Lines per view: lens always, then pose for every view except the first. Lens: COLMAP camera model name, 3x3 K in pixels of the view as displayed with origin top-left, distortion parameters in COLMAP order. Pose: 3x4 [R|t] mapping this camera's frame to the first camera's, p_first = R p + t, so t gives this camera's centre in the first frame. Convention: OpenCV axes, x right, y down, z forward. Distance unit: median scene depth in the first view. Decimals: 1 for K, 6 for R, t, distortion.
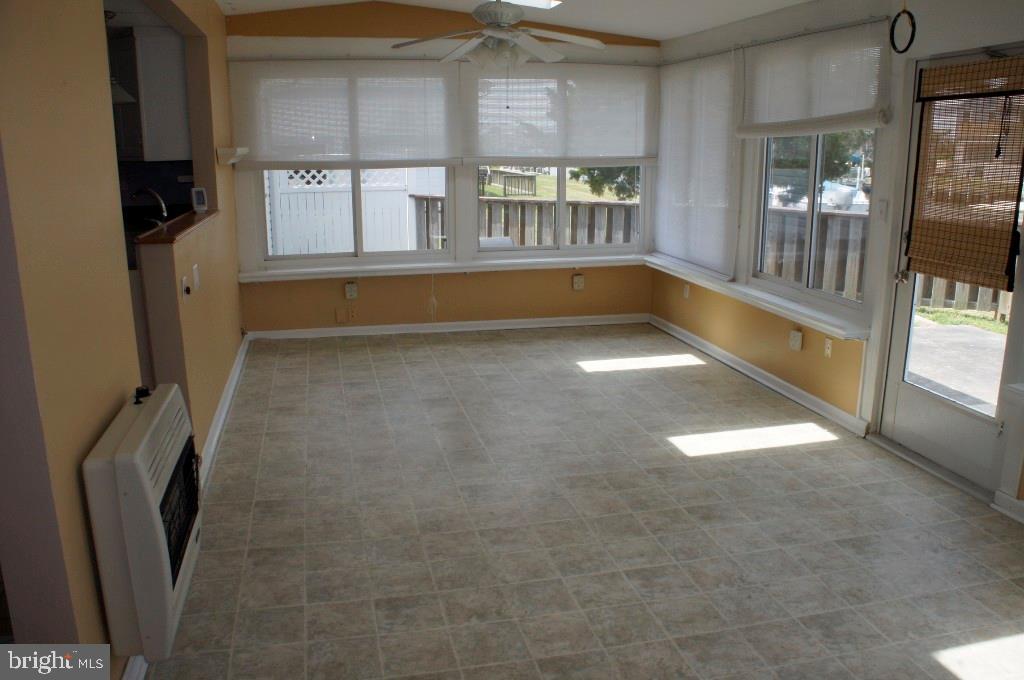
lens RADIAL K [[798.8, 0, 512.1], [0, 798.8, 340.5], [0, 0, 1]] dist [-0.087038, 0.005301]
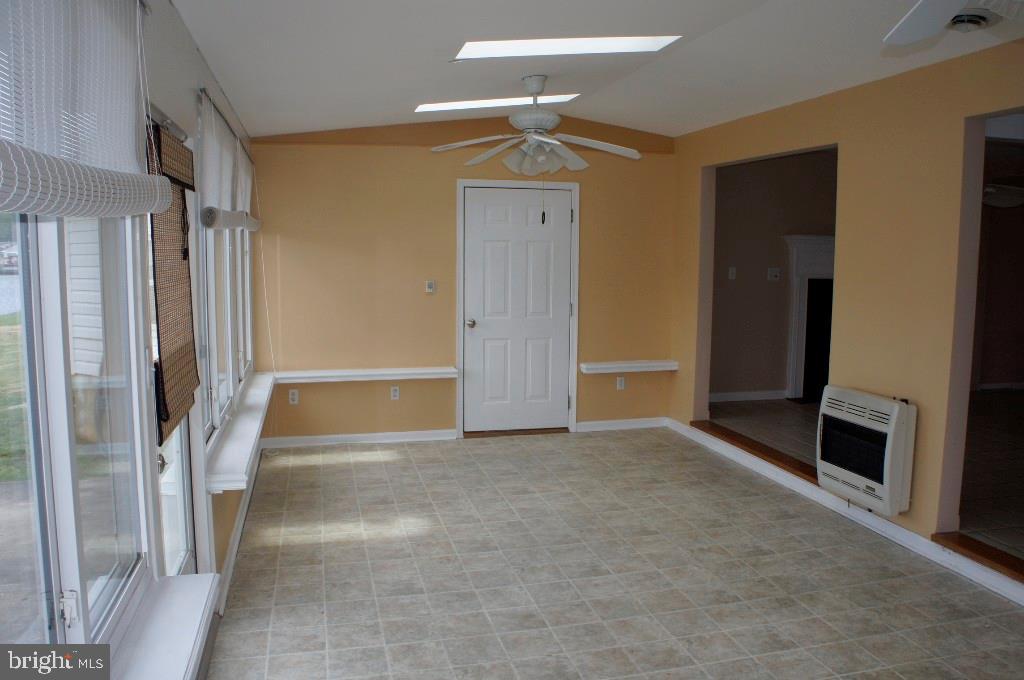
lens RADIAL K [[798.8, 0, 512.0], [0, 798.8, 340.2], [0, 0, 1]] dist [-0.087038, 0.005301]
pose [[-0.999850, -0.016234, -0.006089, 0.300706], [-0.017338, 0.938000, 0.346201, -0.489484], [0.000091, 0.346254, -0.938141, 1.968932]]
